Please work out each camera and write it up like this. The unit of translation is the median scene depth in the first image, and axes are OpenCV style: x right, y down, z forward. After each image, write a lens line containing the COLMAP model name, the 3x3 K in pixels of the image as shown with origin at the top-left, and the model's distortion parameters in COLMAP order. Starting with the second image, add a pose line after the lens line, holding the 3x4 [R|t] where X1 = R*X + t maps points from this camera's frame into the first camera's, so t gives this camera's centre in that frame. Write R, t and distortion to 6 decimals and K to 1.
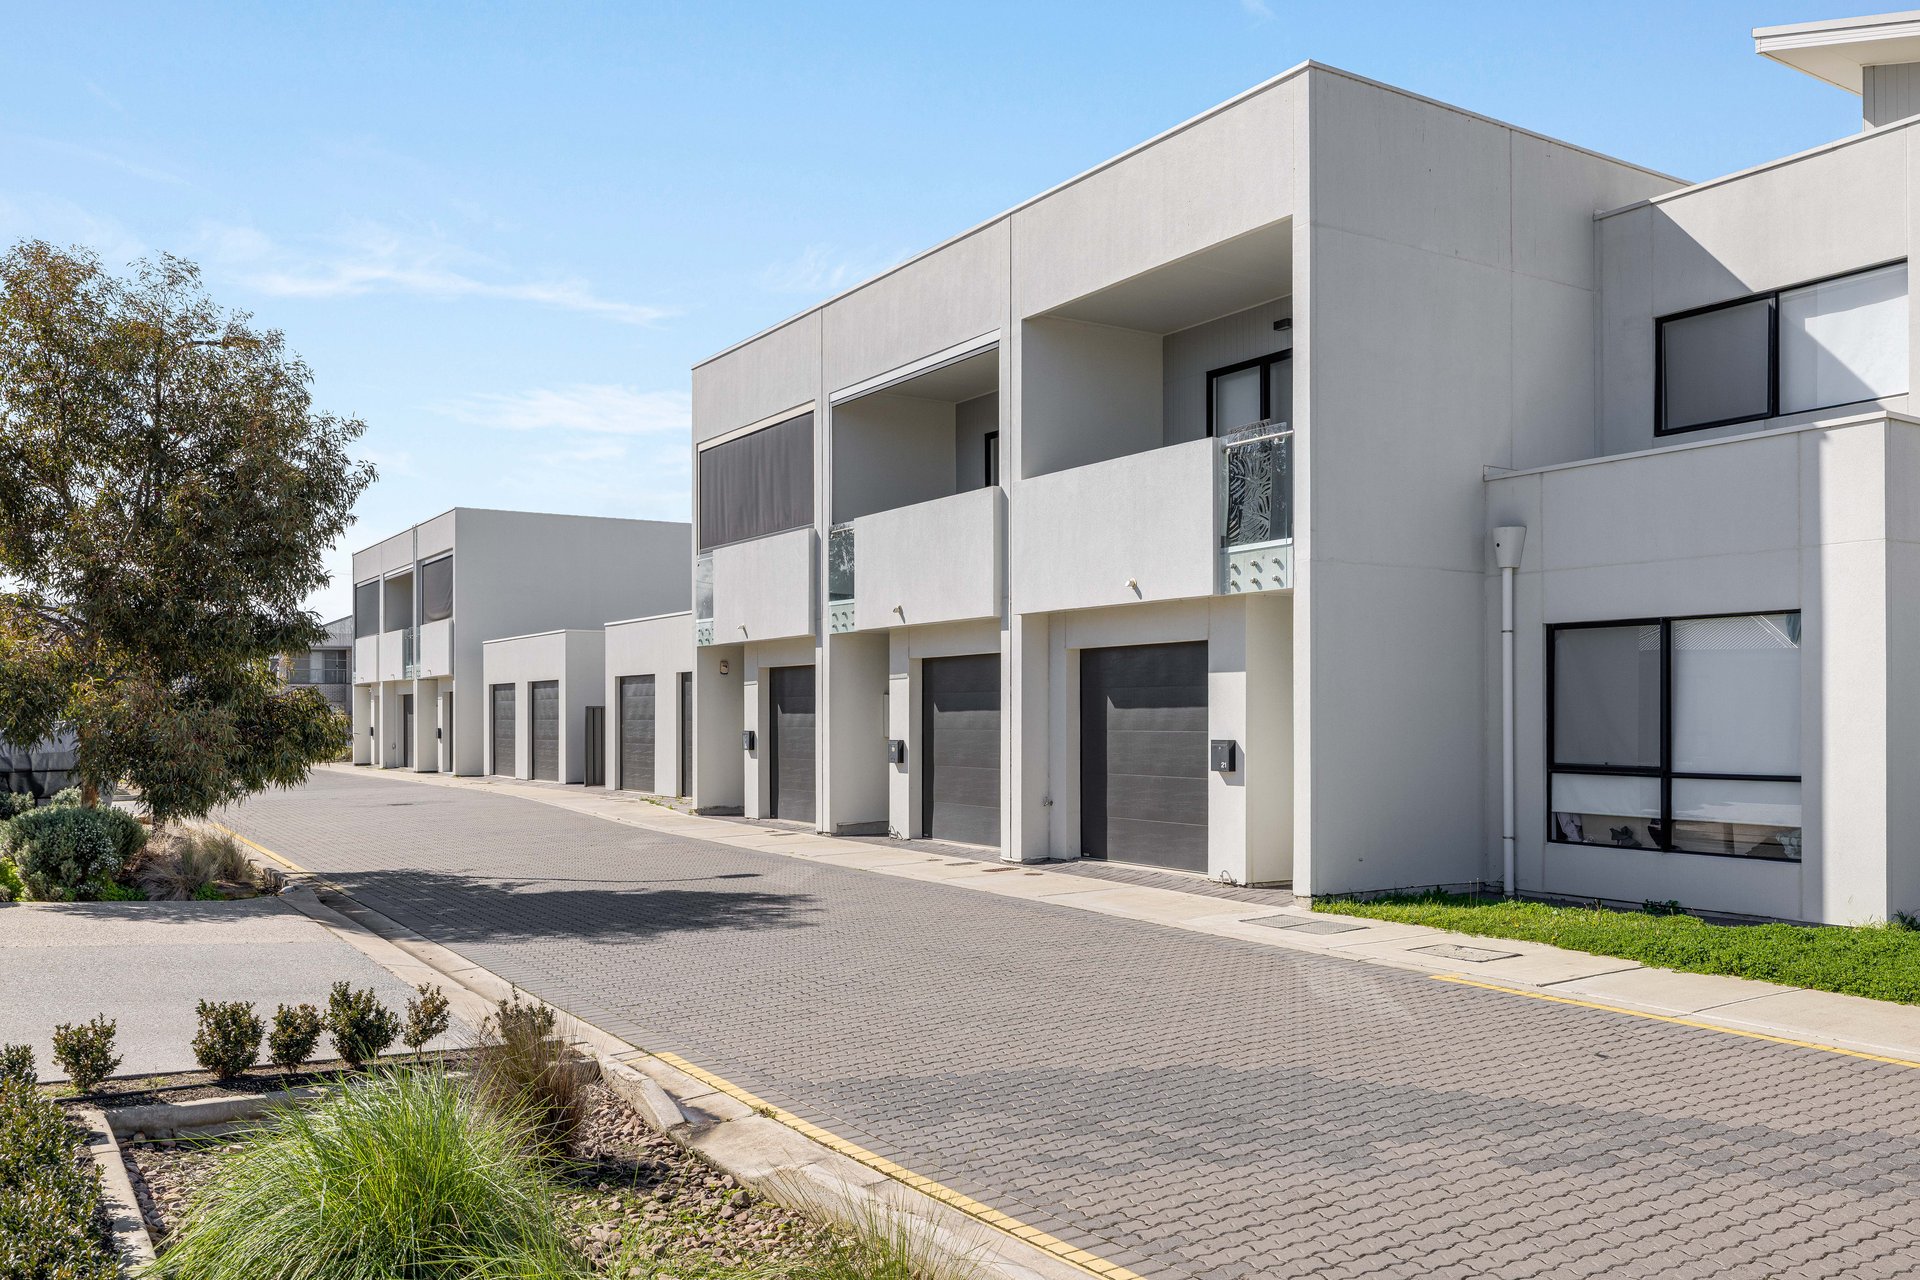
lens RADIAL K [[1479.4, 0, 960.0], [0, 1479.4, 640.0], [0, 0, 1]] dist [0.003485, 0.000626]
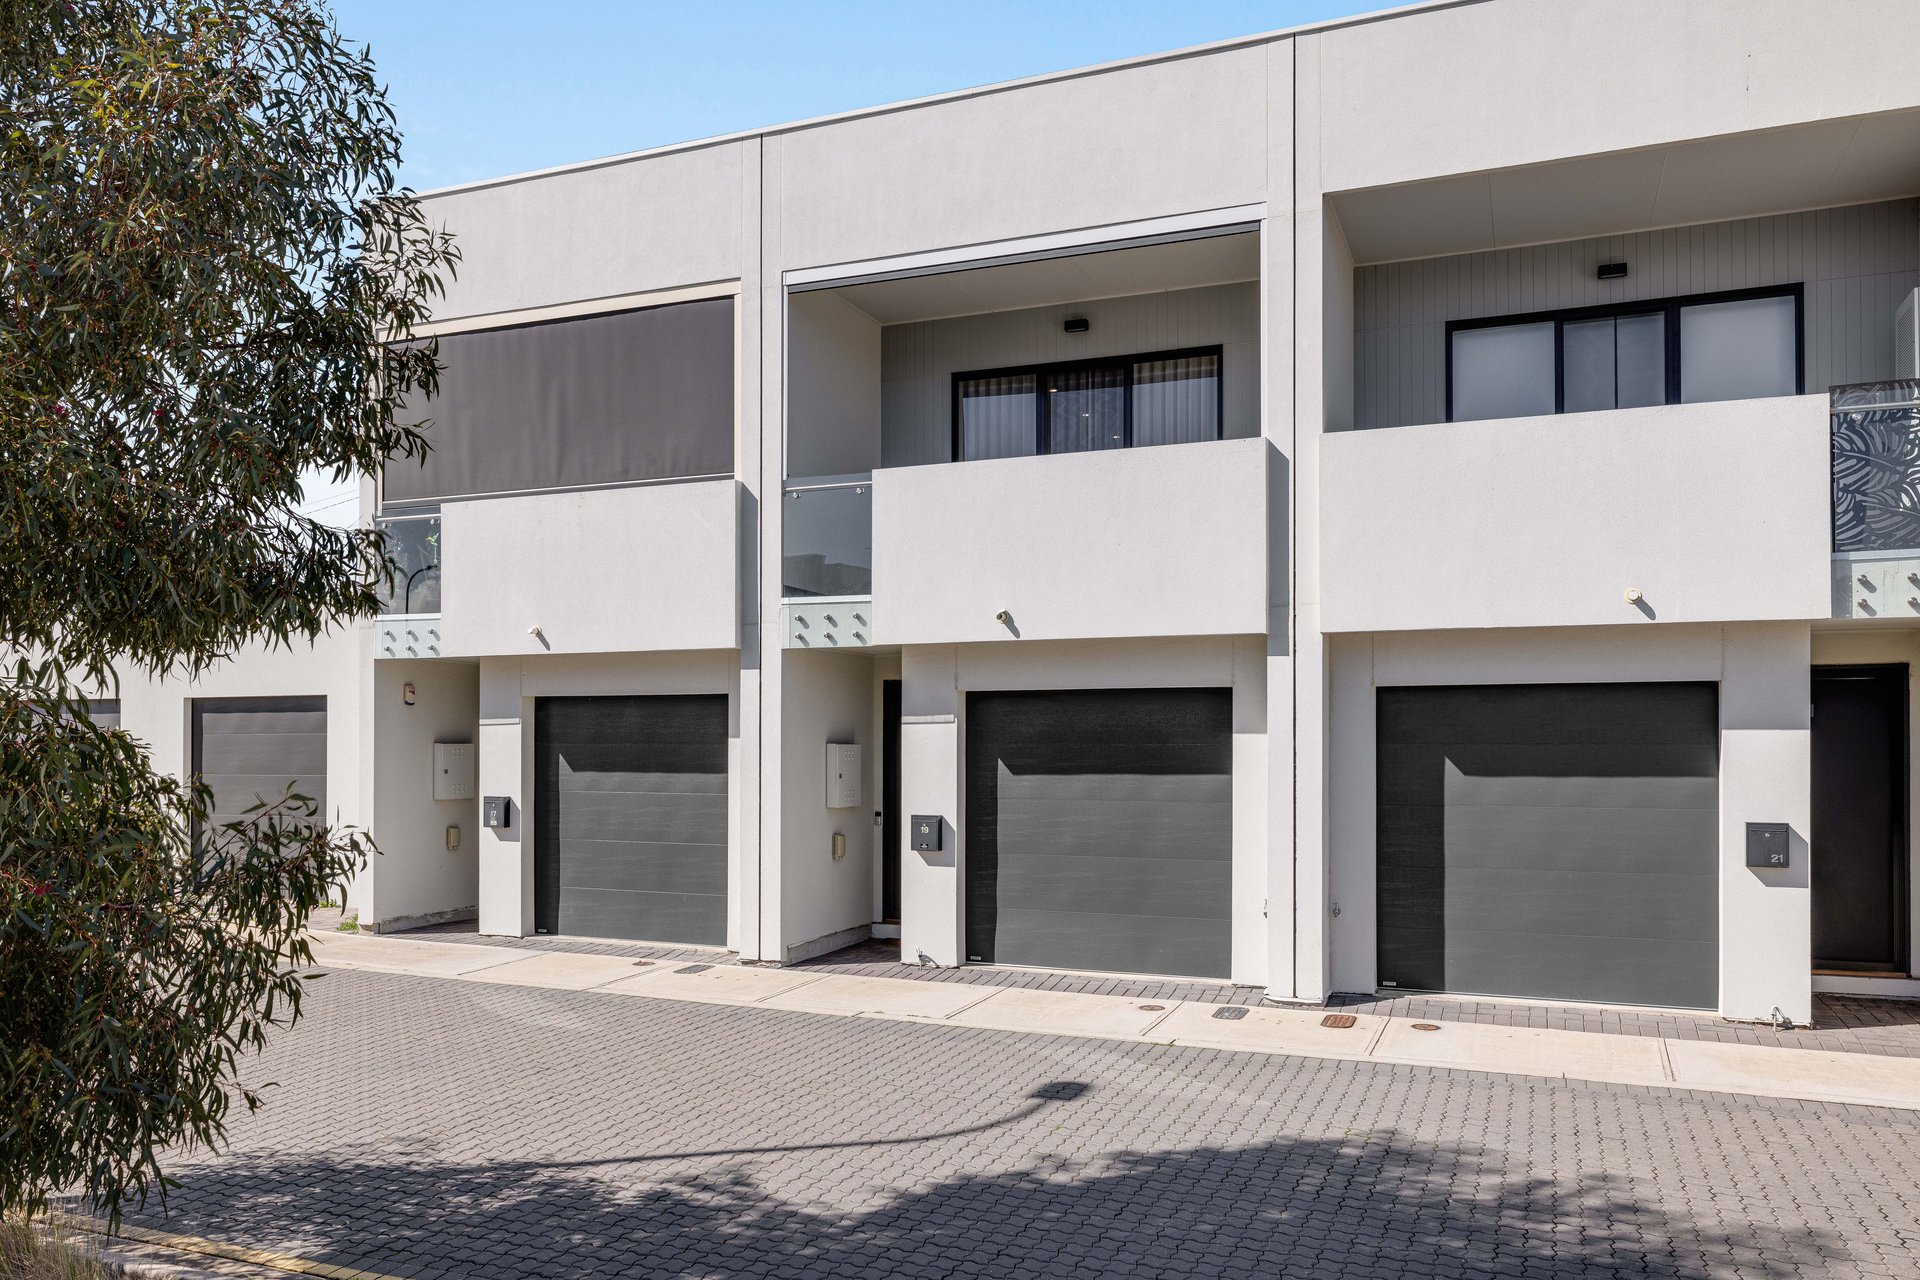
lens RADIAL K [[1245.7, 0, 963.6], [0, 1245.7, 748.4], [0, 0, 1]] dist [-0.002857, -0.000380]
pose [[0.806143, 0.027342, 0.591089, -0.352717], [-0.045157, 0.998861, 0.015382, 0.028208], [-0.589995, -0.039092, 0.806460, 0.536300]]
